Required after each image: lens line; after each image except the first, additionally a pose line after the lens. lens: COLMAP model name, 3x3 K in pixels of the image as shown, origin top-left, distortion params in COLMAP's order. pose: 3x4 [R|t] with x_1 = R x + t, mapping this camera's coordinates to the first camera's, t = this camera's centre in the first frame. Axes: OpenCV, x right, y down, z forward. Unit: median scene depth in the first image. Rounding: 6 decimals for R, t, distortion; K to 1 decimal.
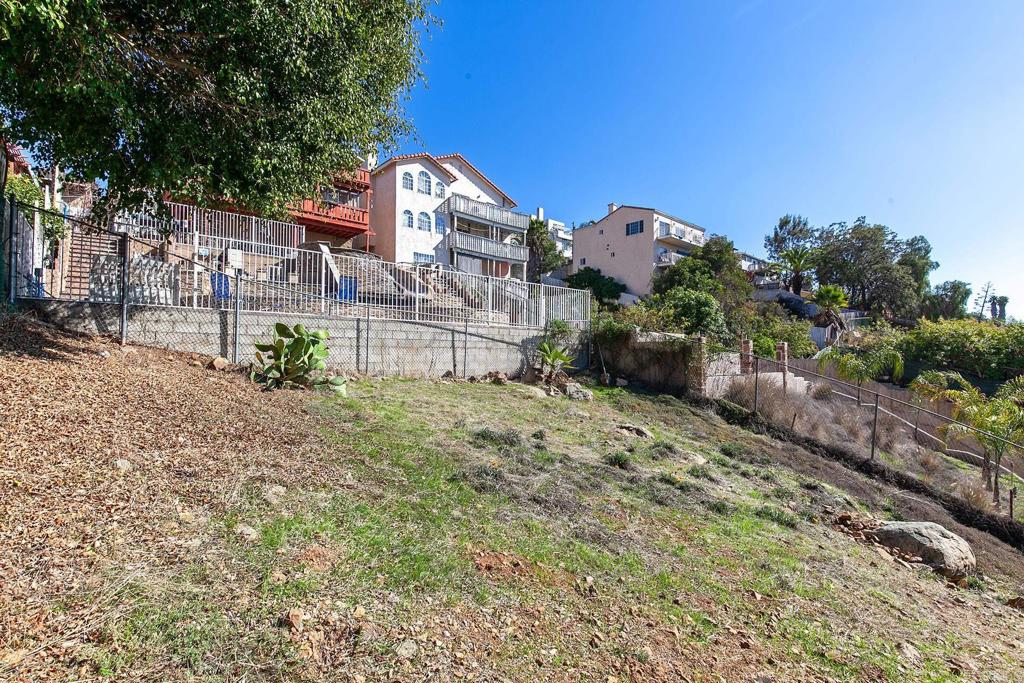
lens RADIAL K [[447.9, 0, 512.0], [0, 447.9, 341.5], [0, 0, 1]] dist [0.002204, 0.000247]
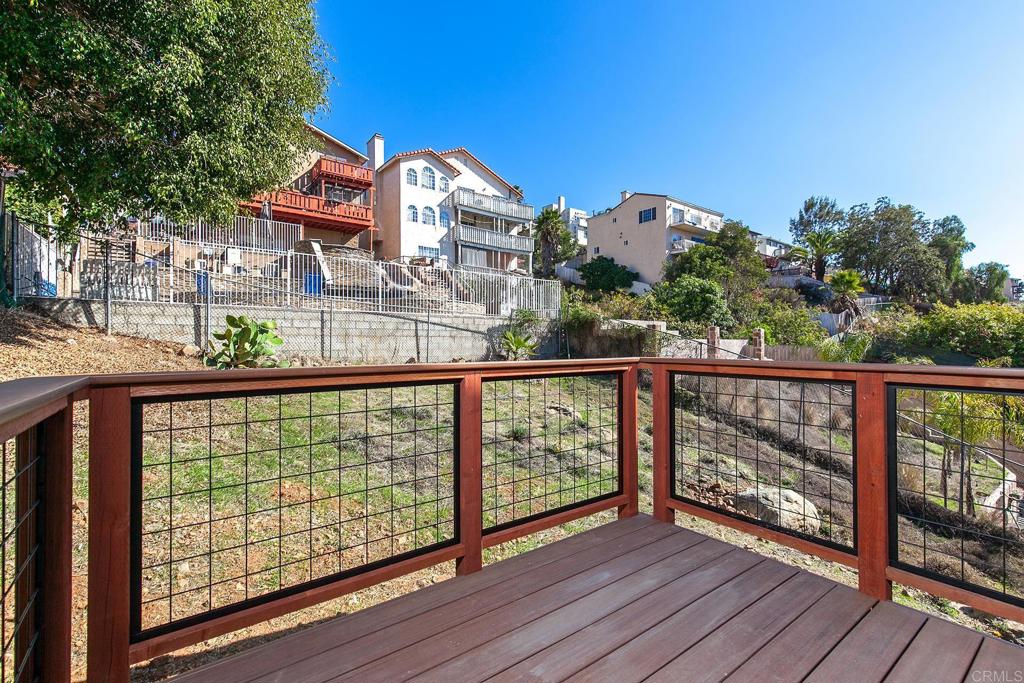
lens RADIAL K [[452.6, 0, 513.7], [0, 452.6, 334.8], [0, 0, 1]] dist [0.010936, -0.000088]
pose [[0.997657, -0.008881, -0.067832, 0.068399], [0.009296, 0.999940, 0.005808, 0.002404], [0.067776, -0.006425, 0.997680, -0.030194]]
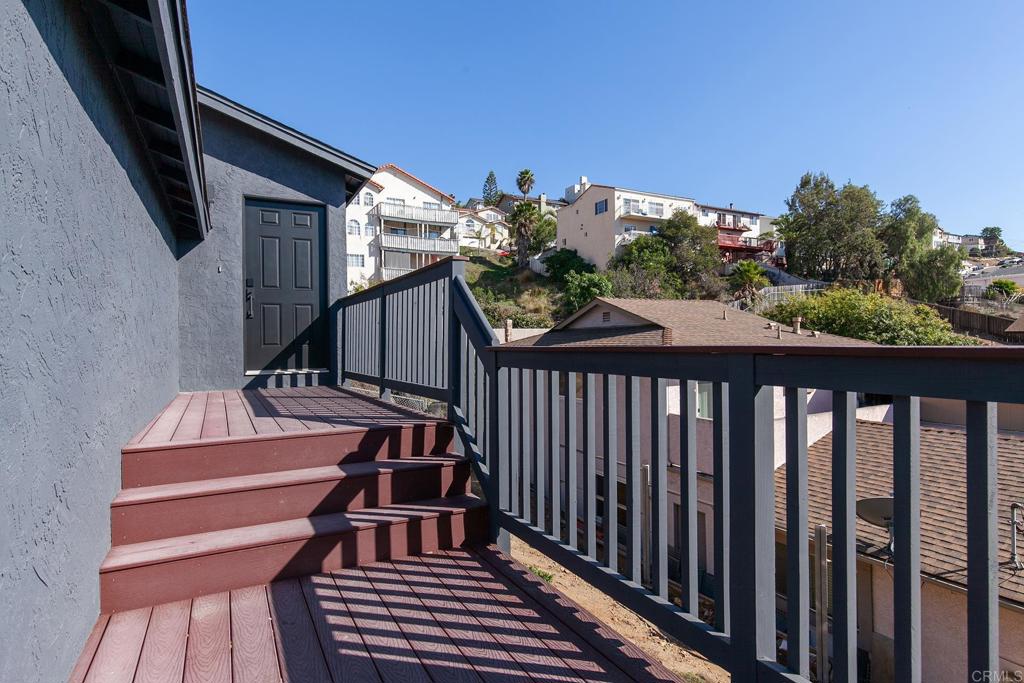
lens RADIAL K [[556.3, 0, 512.0], [0, 556.3, 341.5], [0, 0, 1]] dist [-0.000749, 0.000192]
pose [[0.967965, -0.015226, -0.250623, 0.587869], [0.020775, 0.999594, 0.019511, 0.020439], [0.250224, -0.024093, 0.967888, -0.354358]]
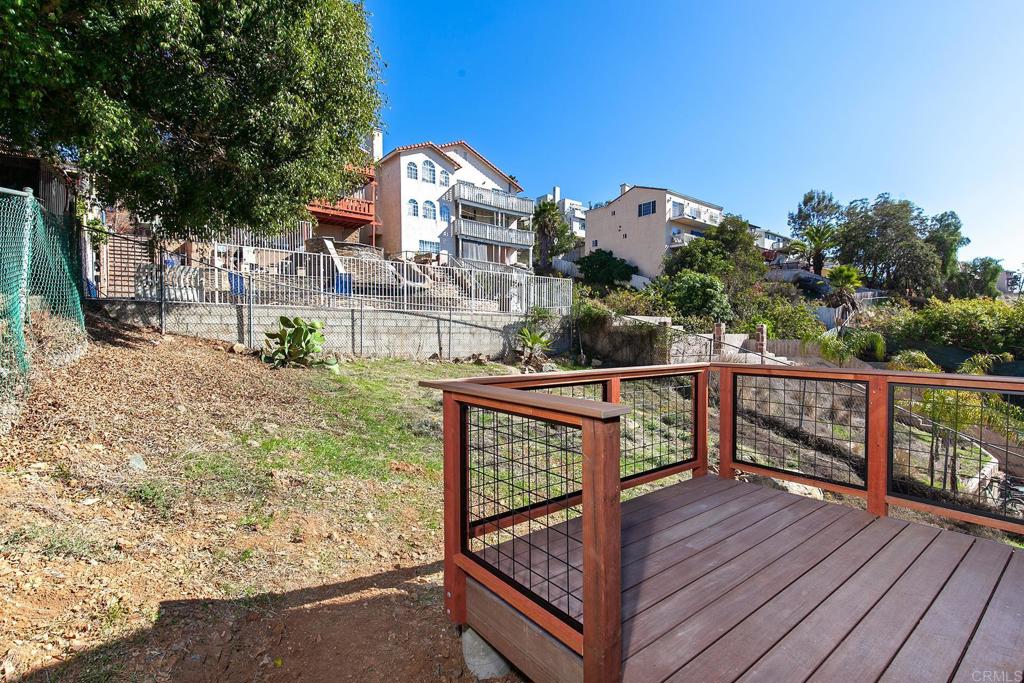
lens RADIAL K [[465.7, 0, 510.9], [0, 465.7, 339.4], [0, 0, 1]] dist [0.010374, -0.001493]
pose [[0.998601, -0.009248, -0.052071, 0.043160], [0.010840, 0.999479, 0.030387, -0.001824], [0.051763, -0.030909, 0.998181, -0.063747]]
